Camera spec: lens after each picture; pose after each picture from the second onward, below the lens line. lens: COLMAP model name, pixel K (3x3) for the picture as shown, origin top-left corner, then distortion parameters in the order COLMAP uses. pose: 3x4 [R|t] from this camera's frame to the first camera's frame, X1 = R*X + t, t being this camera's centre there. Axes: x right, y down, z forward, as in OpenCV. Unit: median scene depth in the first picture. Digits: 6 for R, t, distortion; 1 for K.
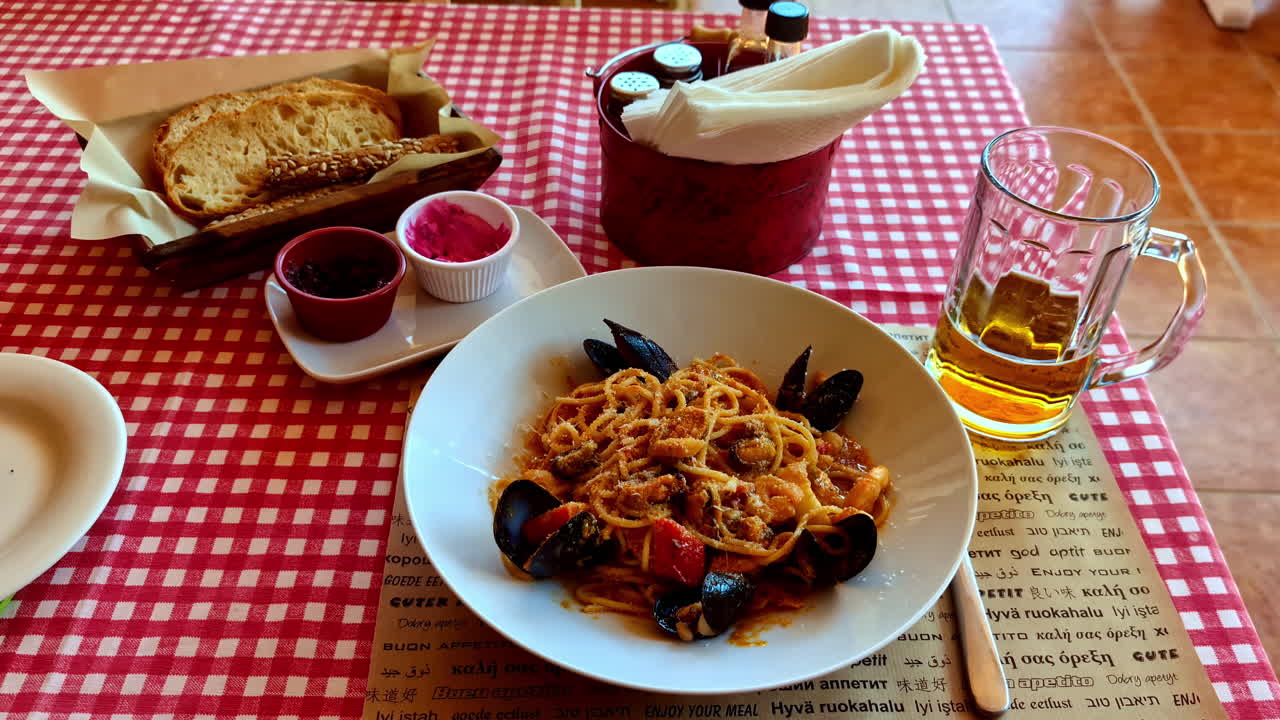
lens RADIAL K [[1195.1, 0, 640.0], [0, 1195.1, 360.0], [0, 0, 1]] dist [0.031931, -0.070908]
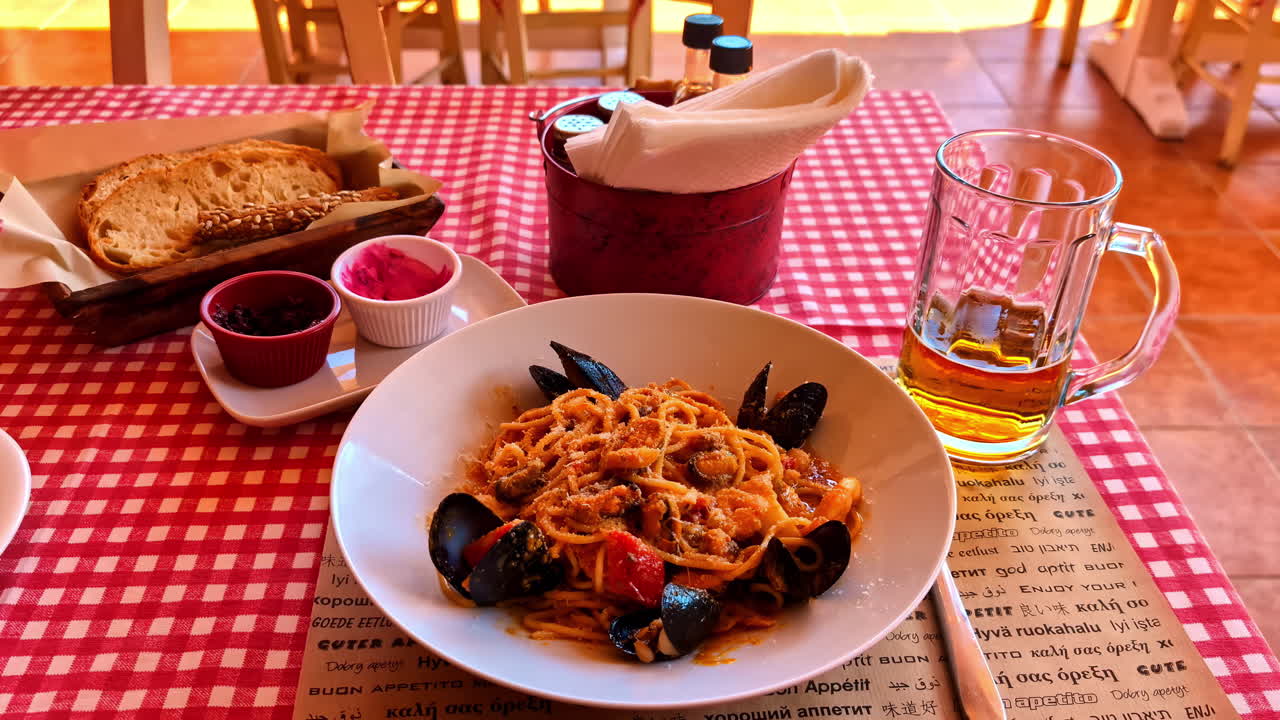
lens RADIAL K [[1195.1, 0, 640.0], [0, 1195.1, 360.0], [0, 0, 1]] dist [0.031931, -0.070908]
pose [[0.999038, -0.032030, 0.029968, 0.011796], [0.035549, 0.991467, -0.125414, 0.101255], [-0.025695, 0.126358, 0.991652, 0.066700]]
